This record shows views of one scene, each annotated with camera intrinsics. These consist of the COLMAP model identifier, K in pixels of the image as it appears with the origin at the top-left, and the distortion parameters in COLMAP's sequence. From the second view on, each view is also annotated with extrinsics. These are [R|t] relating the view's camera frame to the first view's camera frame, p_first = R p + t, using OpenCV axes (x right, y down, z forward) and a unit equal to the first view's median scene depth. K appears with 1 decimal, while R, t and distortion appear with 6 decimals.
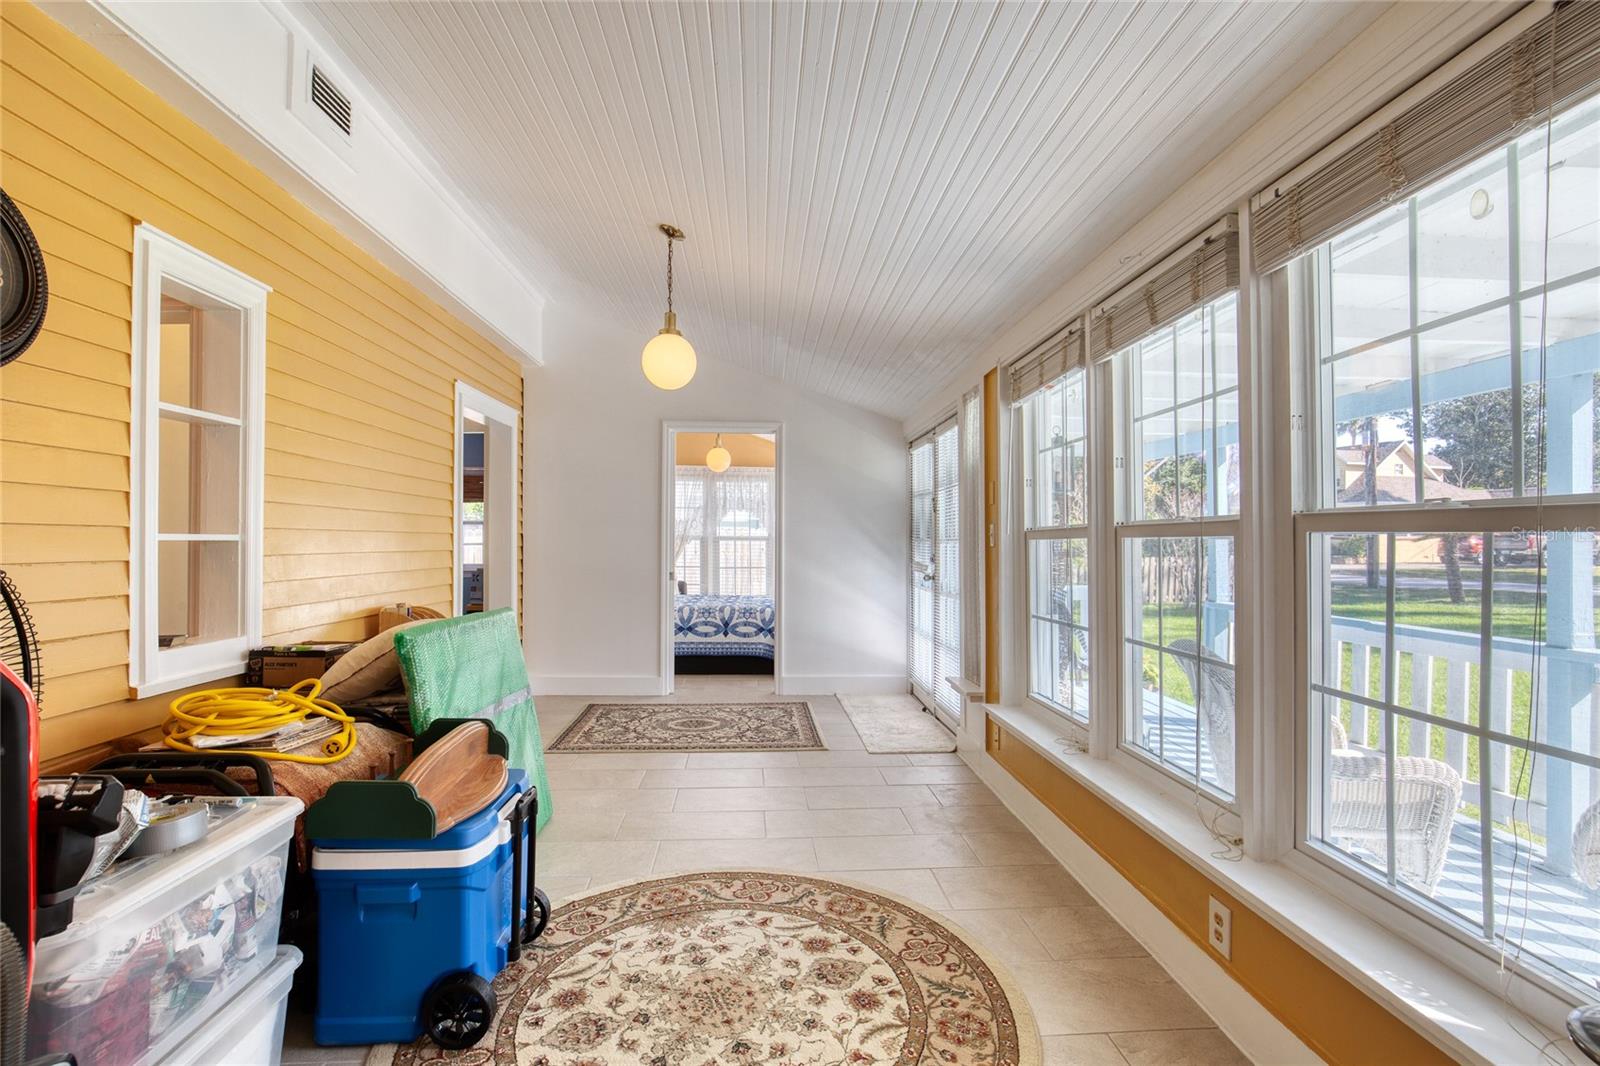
lens RADIAL K [[743.8, 0, 794.9], [0, 743.8, 534.4], [0, 0, 1]] dist [-0.021865, 0.007179]
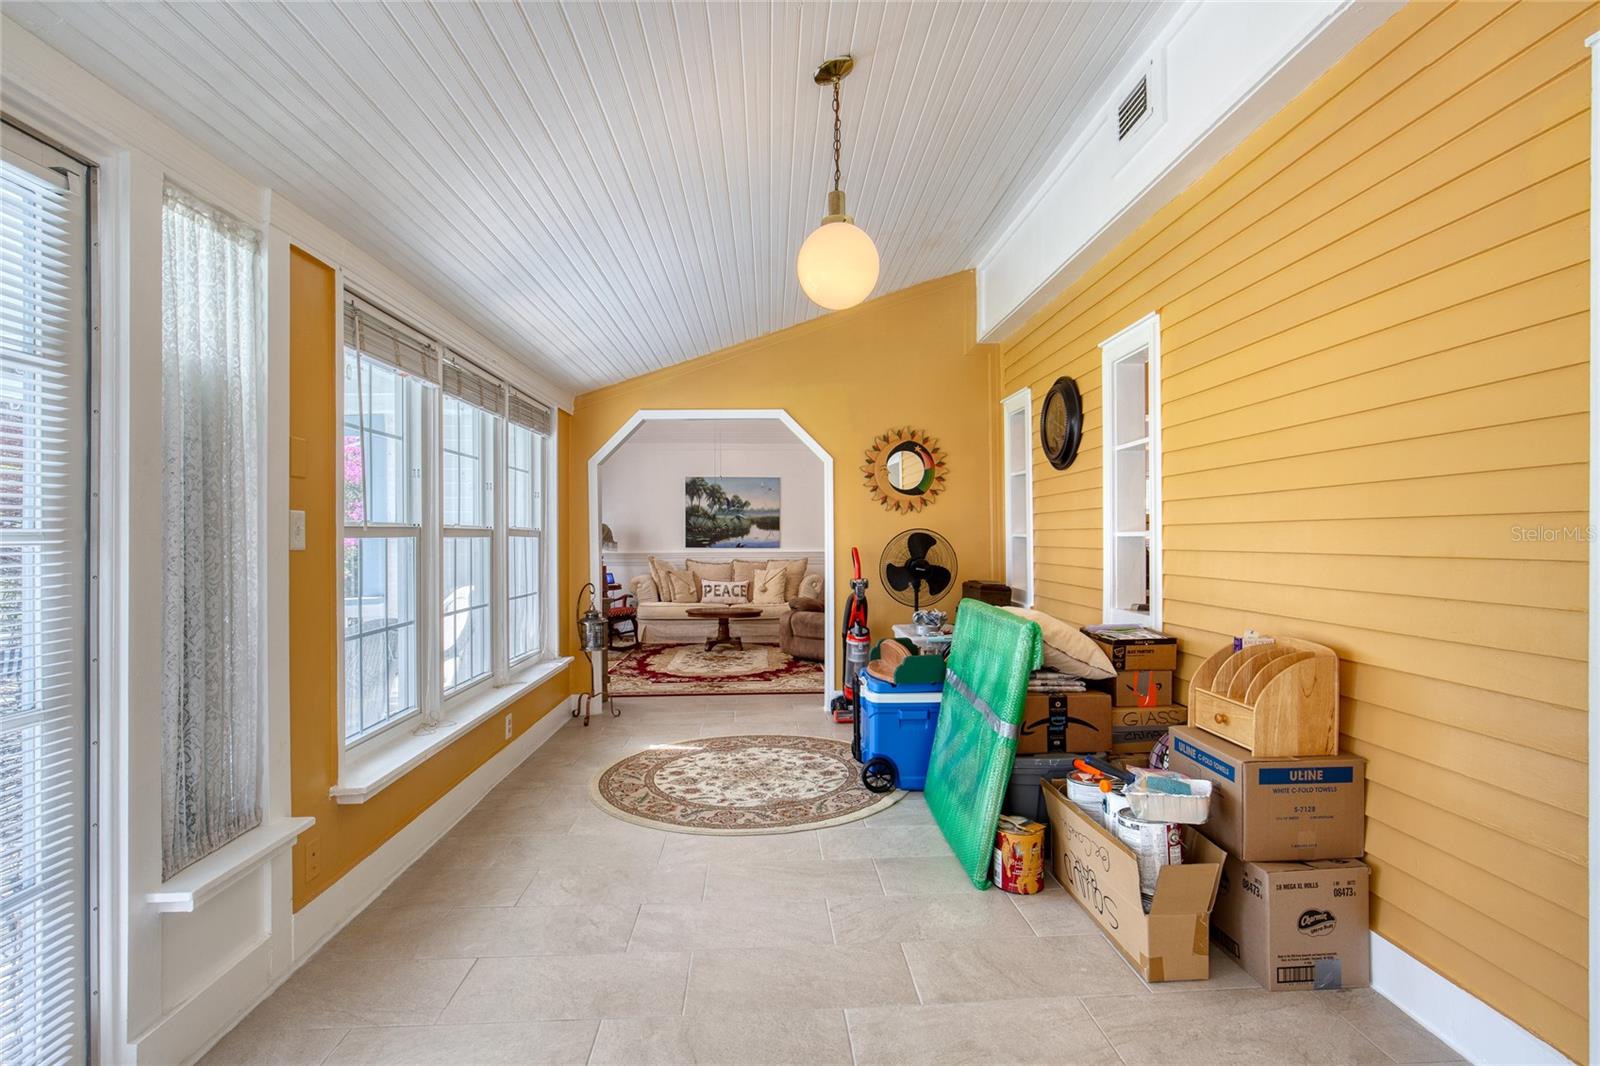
lens RADIAL K [[772.8, 0, 805.1], [0, 772.8, 541.6], [0, 0, 1]] dist [0.000214, -0.000107]
pose [[-0.999987, 0.003031, 0.004081, -0.222586], [0.003014, 0.999987, -0.004176, 0.023431], [-0.004094, -0.004163, -0.999983, 2.660349]]
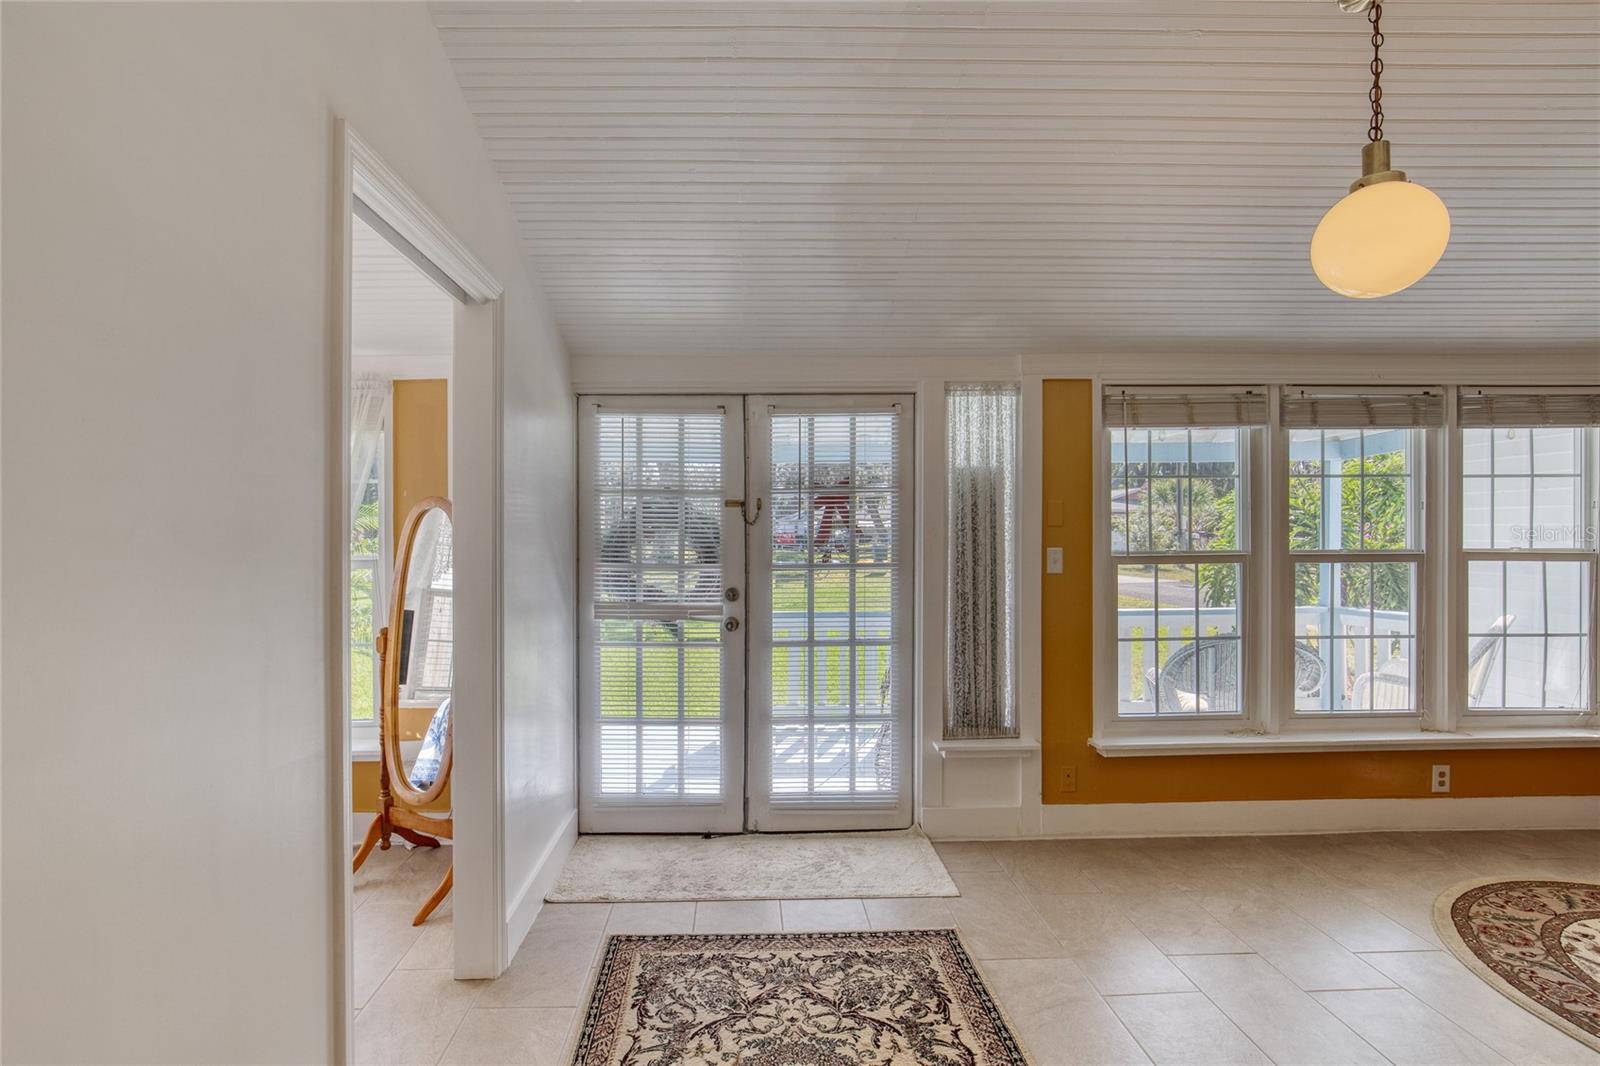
lens RADIAL K [[743.8, 0, 759.3], [0, 743.8, 529.1], [0, 0, 1]] dist [-0.021865, 0.007179]
pose [[0.029518, -0.000052, 0.999564, -1.069000], [-0.005920, 0.999982, 0.000227, -0.058224], [-0.999547, -0.005924, 0.029517, 2.205122]]
